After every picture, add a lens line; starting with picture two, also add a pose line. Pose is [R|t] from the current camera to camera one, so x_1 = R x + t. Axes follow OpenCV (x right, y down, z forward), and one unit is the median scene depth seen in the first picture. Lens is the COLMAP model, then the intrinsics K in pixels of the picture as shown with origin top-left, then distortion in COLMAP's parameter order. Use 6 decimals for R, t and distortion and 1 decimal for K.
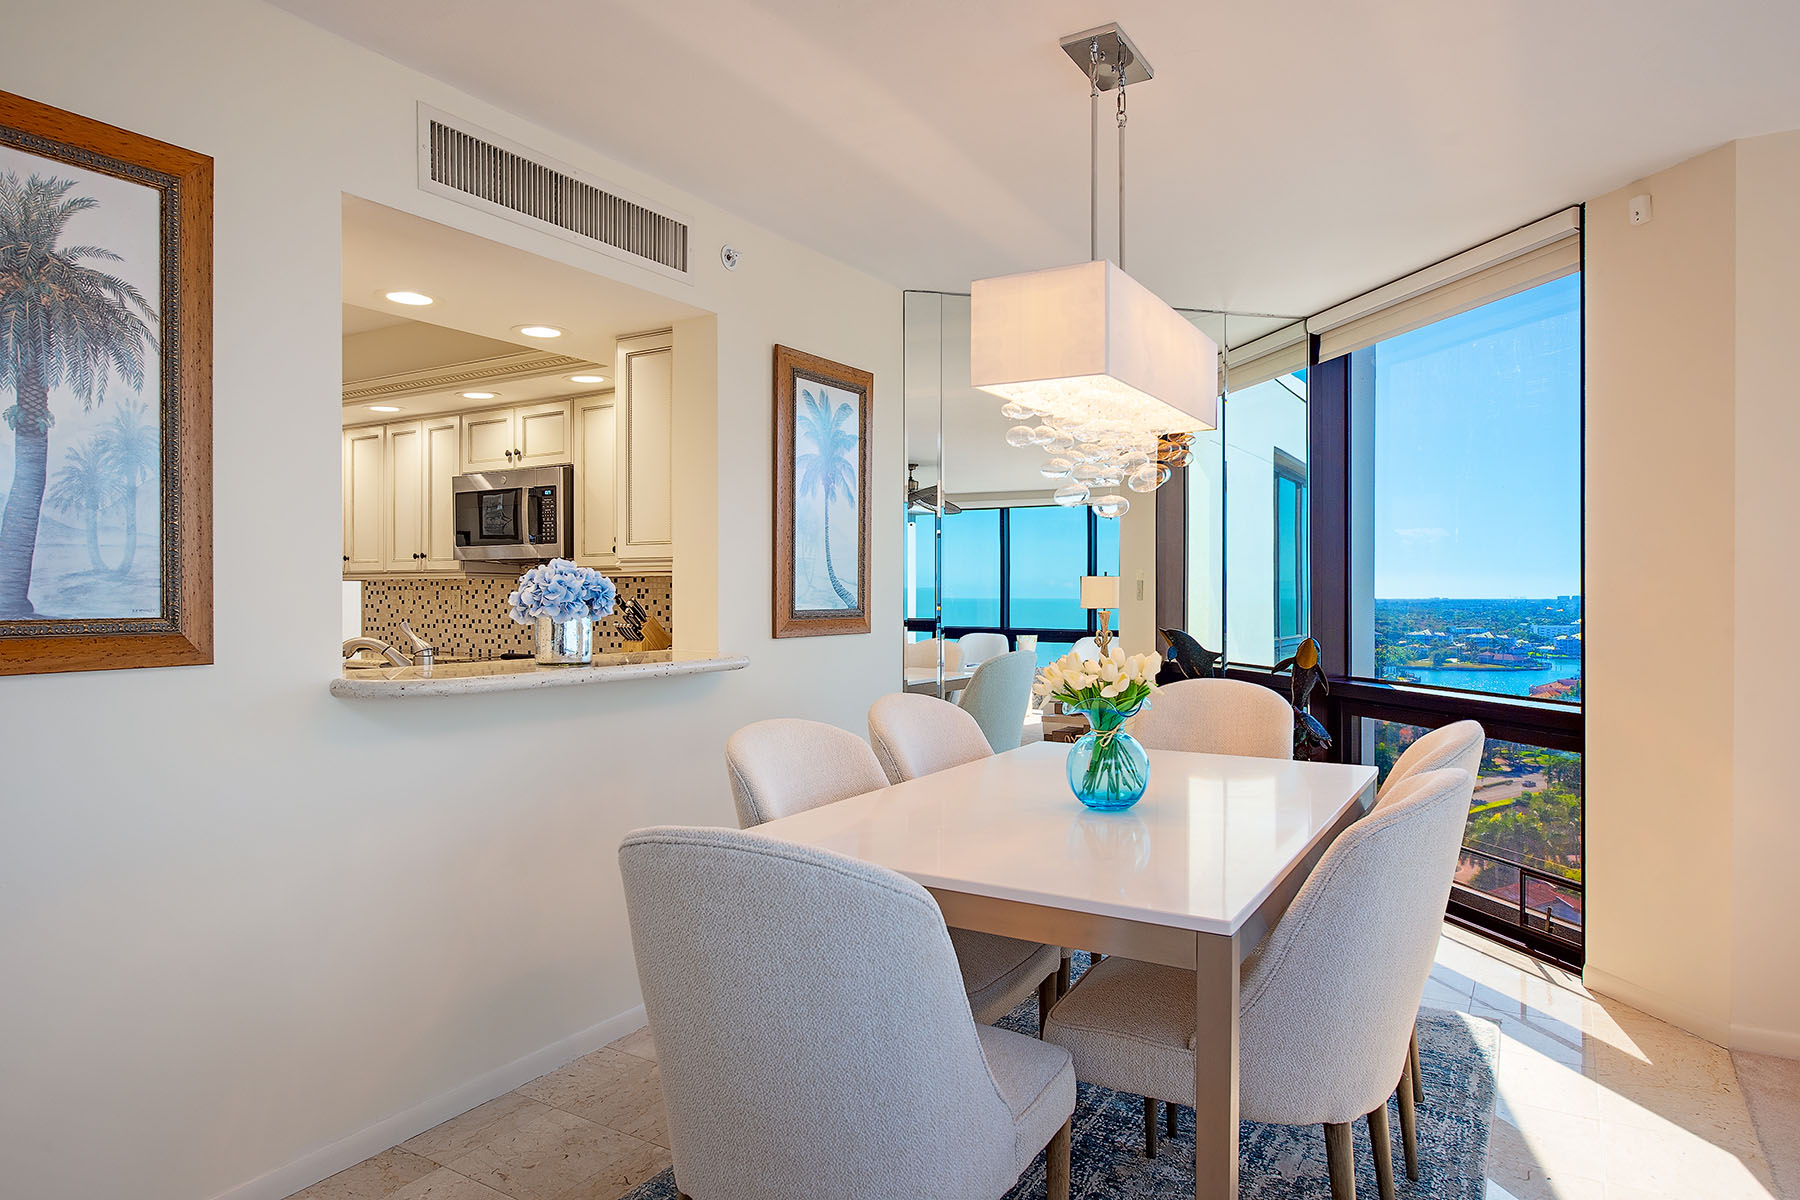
lens RADIAL K [[1103.4, 0, 886.5], [0, 1103.4, 597.8], [0, 0, 1]] dist [0.004632, 0.000646]
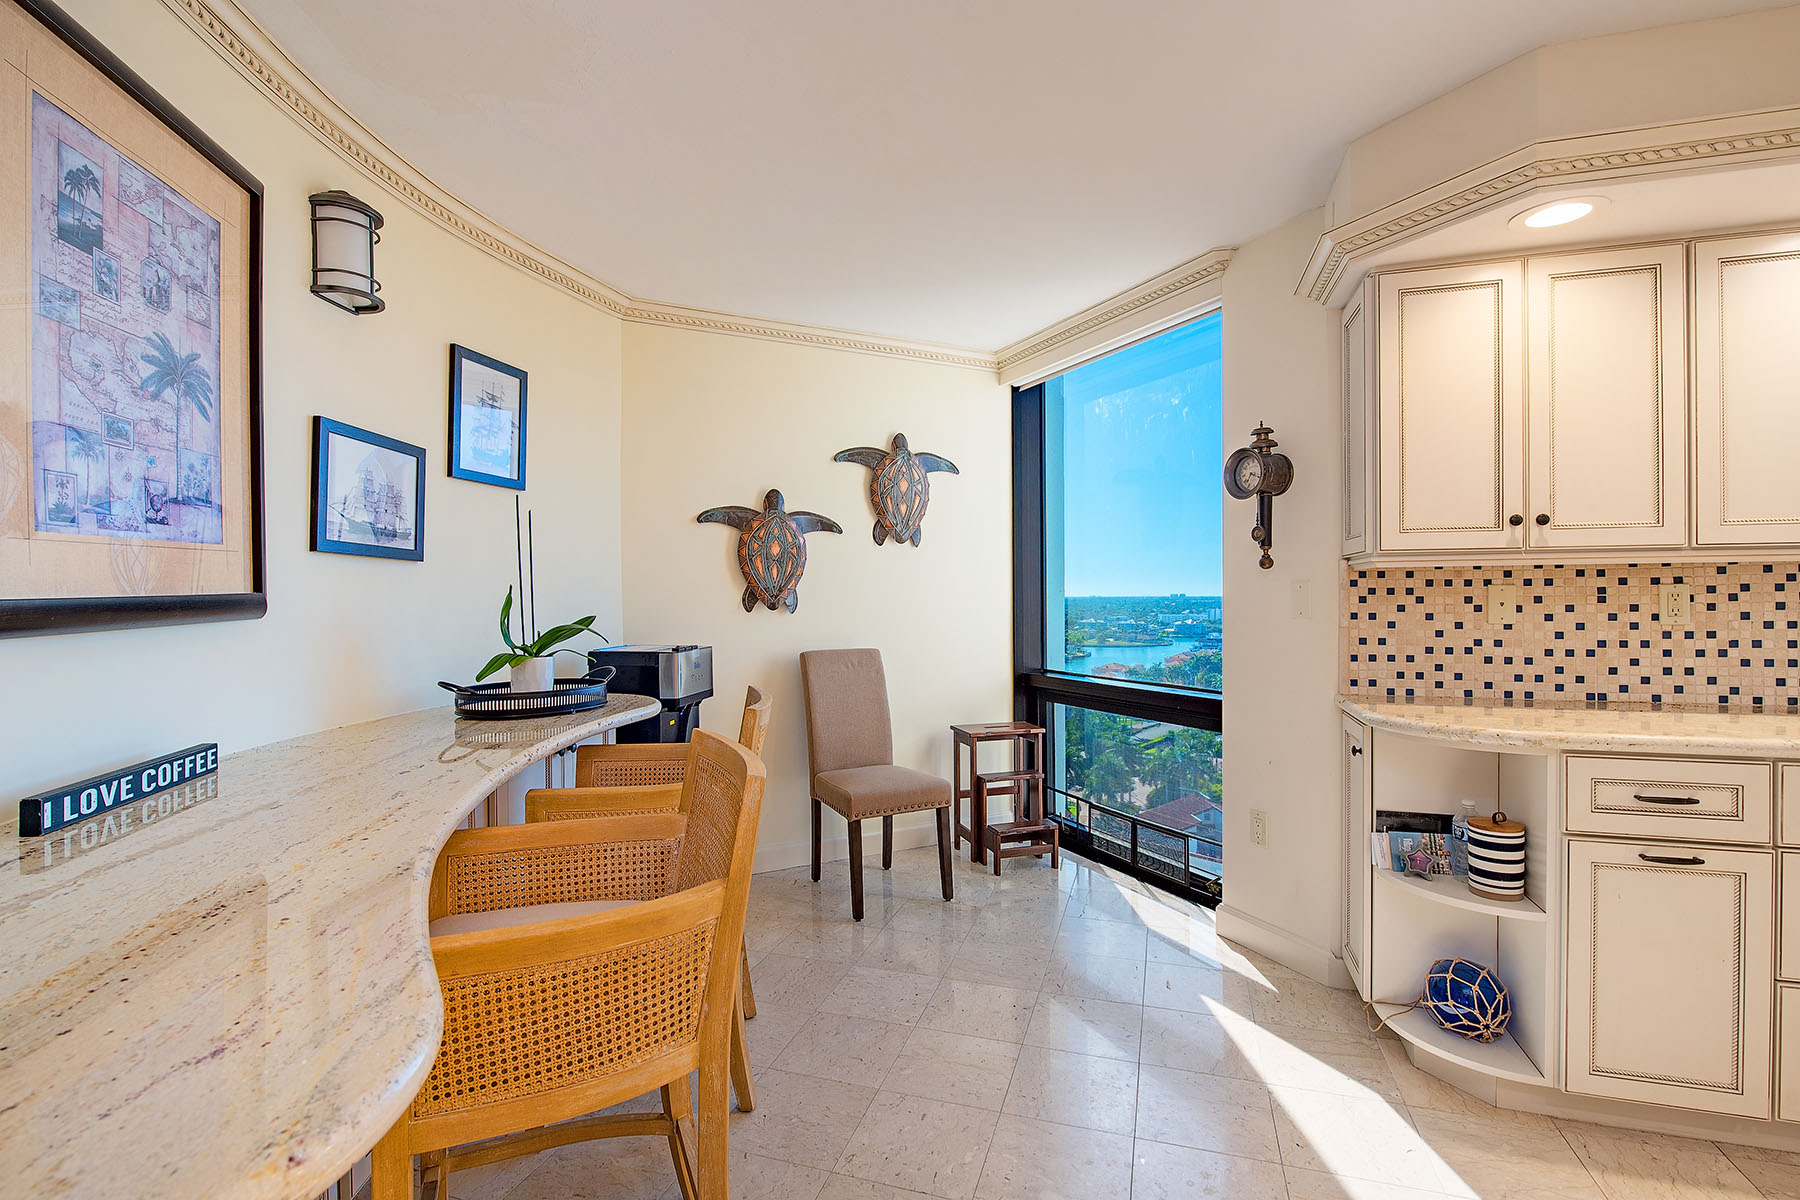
lens RADIAL K [[855.6, 0, 892.3], [0, 855.6, 602.4], [0, 0, 1]] dist [-0.005679, -0.001575]
pose [[0.970946, -0.008577, 0.239147, -0.845504], [0.007294, 0.999954, 0.006252, -0.003887], [-0.239189, -0.004327, 0.970963, 0.693835]]
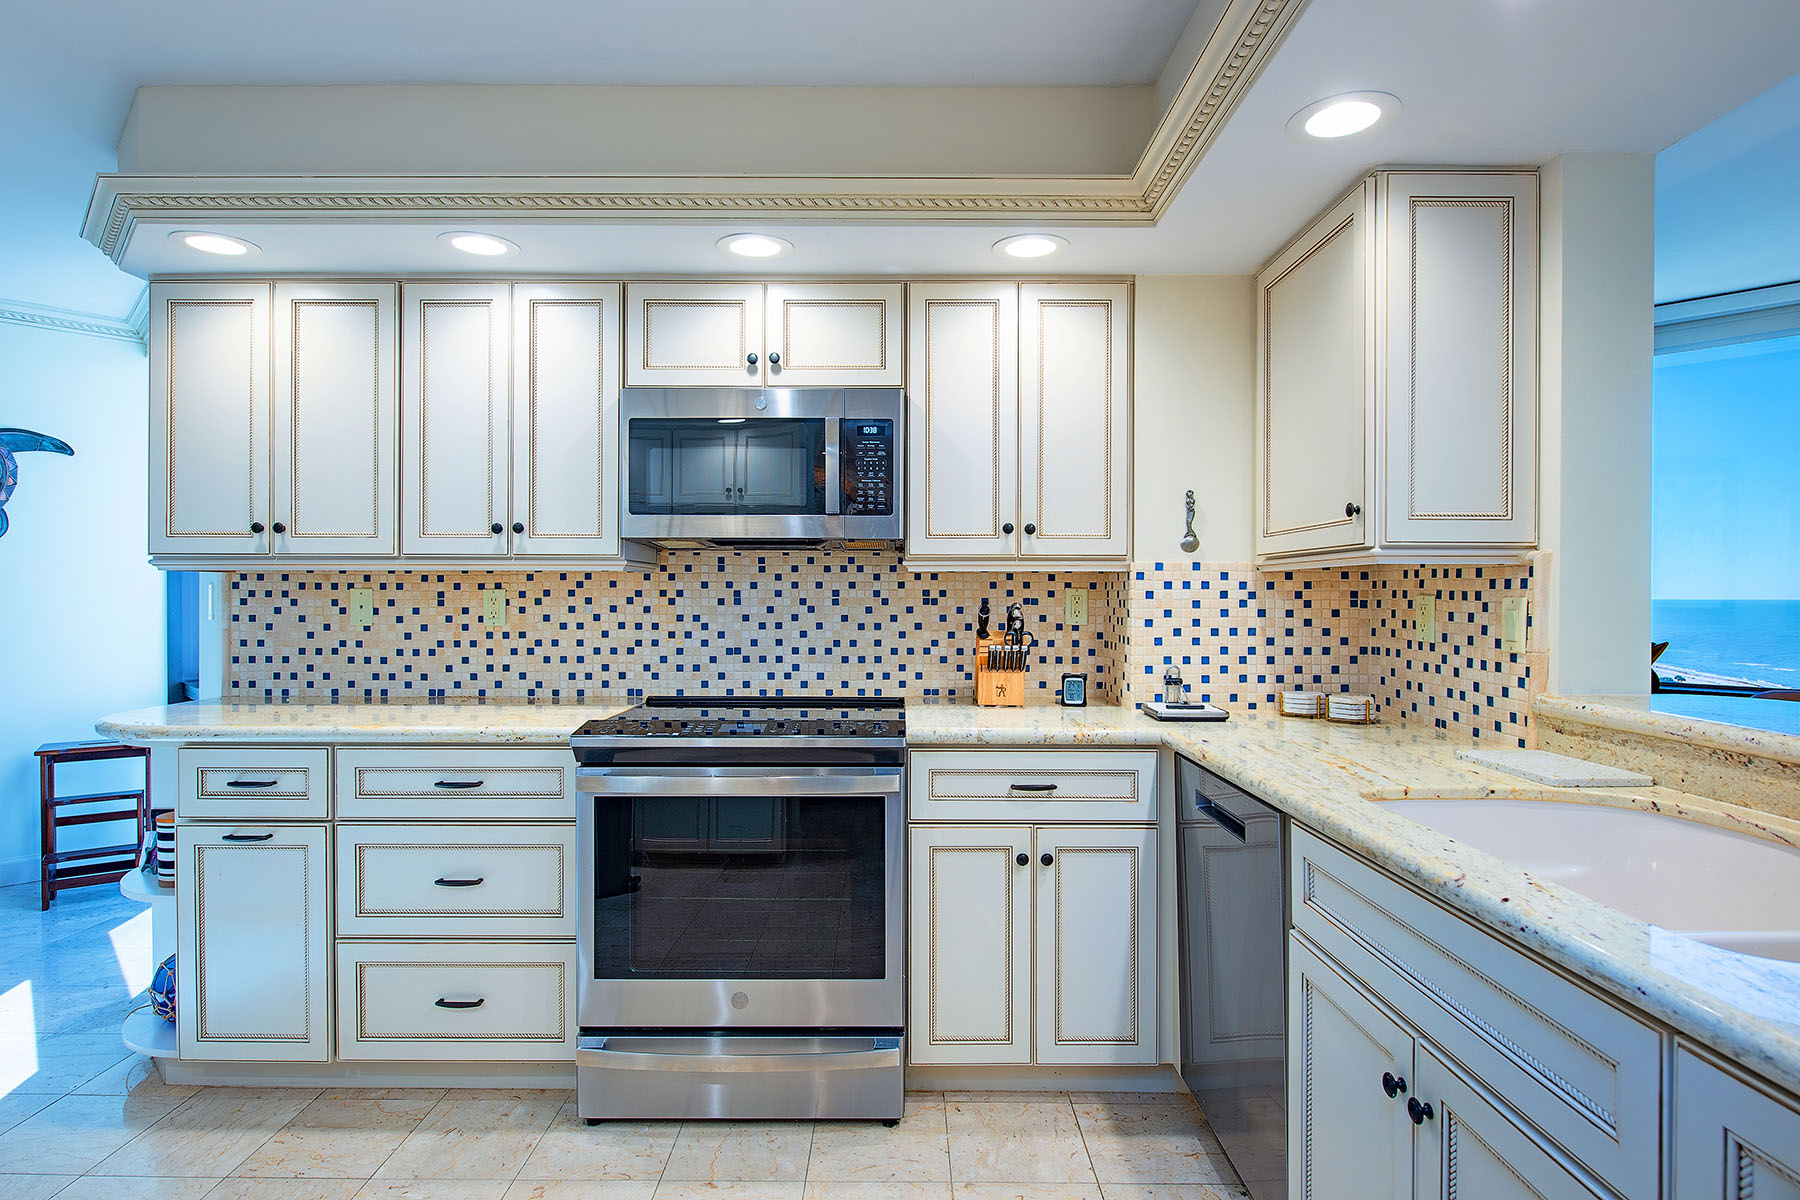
lens RADIAL K [[954.2, 0, 903.3], [0, 954.2, 598.7], [0, 0, 1]] dist [-0.003106, 0.000545]
pose [[0.844285, 0.000022, 0.535895, -0.475667], [-0.001067, 0.999998, 0.001641, -0.003552], [-0.535894, -0.001957, 0.844283, 0.457780]]
